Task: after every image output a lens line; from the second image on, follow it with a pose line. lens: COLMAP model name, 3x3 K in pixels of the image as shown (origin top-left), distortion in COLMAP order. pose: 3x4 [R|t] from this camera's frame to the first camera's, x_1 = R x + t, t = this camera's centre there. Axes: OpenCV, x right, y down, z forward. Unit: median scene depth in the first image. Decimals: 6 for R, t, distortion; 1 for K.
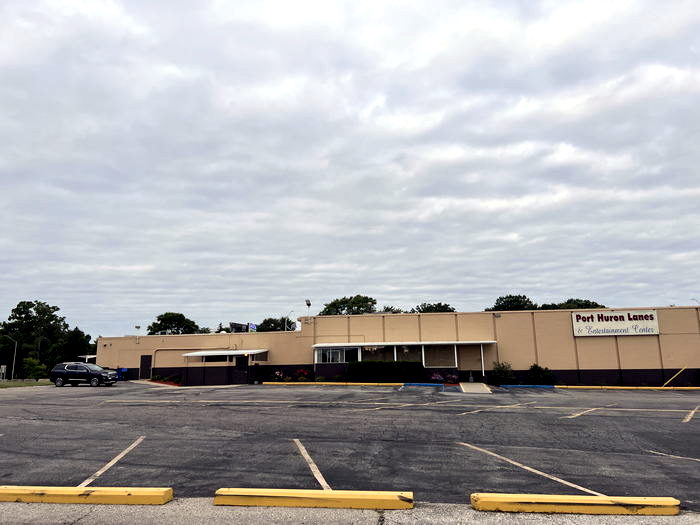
lens RADIAL K [[550.0, 0, 333.6], [0, 550.0, 251.8], [0, 0, 1]] dist [0.063963, -0.074409]
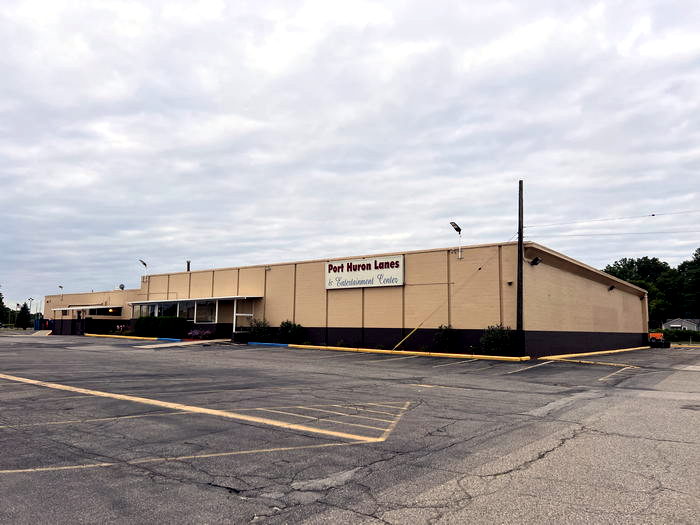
lens RADIAL K [[534.4, 0, 350.4], [0, 534.4, 244.8], [0, 0, 1]] dist [0.060489, -0.074724]
pose [[0.875558, -0.052326, -0.480270, 0.491755], [0.076998, 0.996524, 0.031799, 0.033399], [0.476937, -0.064821, 0.876544, 0.164503]]
